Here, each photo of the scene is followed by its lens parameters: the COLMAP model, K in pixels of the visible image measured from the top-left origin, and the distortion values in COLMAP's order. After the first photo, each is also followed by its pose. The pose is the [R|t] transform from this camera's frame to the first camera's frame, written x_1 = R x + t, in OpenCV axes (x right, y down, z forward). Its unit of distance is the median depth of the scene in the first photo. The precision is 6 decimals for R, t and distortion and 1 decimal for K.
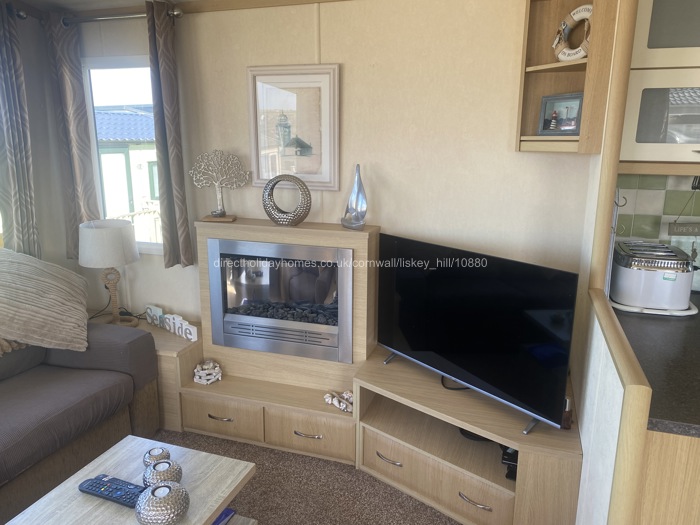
lens RADIAL K [[532.3, 0, 346.1], [0, 532.3, 259.2], [0, 0, 1]] dist [0.006463, 0.000275]
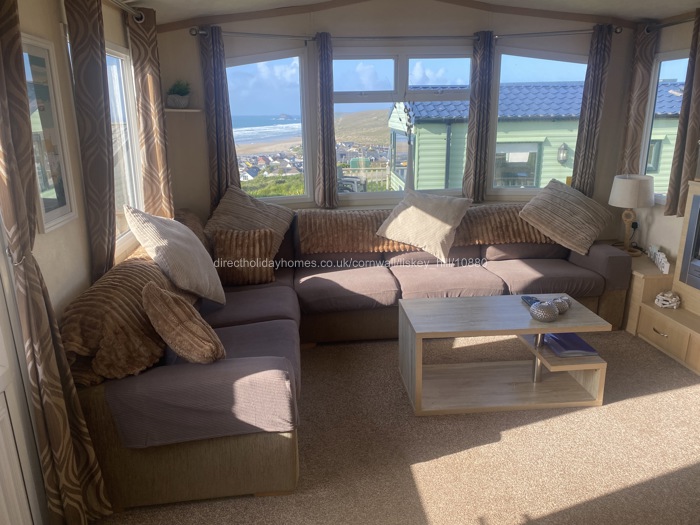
lens RADIAL K [[532.3, 0, 346.1], [0, 532.3, 259.2], [0, 0, 1]] dist [0.006463, 0.000275]
pose [[0.407814, 0.234848, -0.882346, 0.521794], [-0.194281, 0.966546, 0.167463, 0.053284], [0.892156, 0.103129, 0.439798, -0.252149]]
